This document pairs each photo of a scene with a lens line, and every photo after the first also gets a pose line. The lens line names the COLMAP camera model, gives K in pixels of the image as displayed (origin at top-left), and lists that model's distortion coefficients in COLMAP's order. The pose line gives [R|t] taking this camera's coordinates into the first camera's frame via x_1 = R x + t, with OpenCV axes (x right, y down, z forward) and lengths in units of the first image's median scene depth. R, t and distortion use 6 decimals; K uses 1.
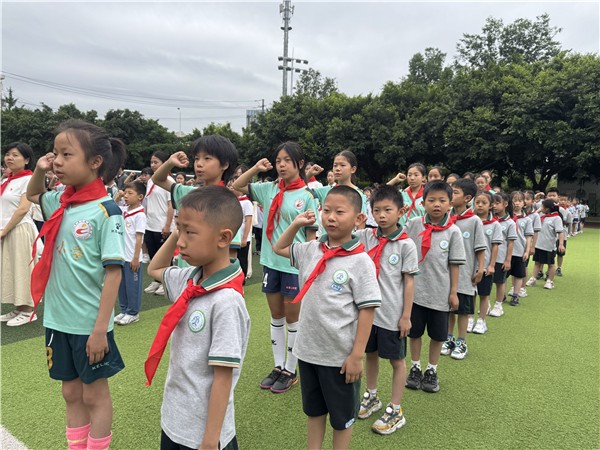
lens RADIAL K [[430.0, 0, 300.0], [0, 430.0, 225.0], [0, 0, 1]] dist [0.037865, -0.060819]
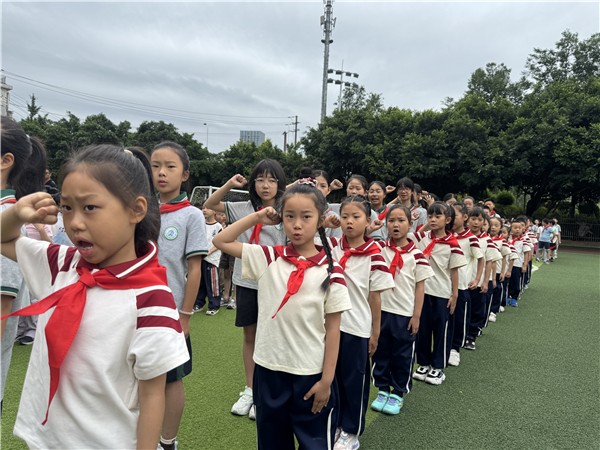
lens RADIAL K [[421.9, 0, 298.2], [0, 421.9, 232.4], [0, 0, 1]] dist [0.022626, -0.040575]
pose [[0.999477, 0.014371, 0.028955, -0.139197], [-0.013517, 0.999474, -0.029473, -0.011500], [-0.029363, 0.029066, 0.999146, 0.109396]]
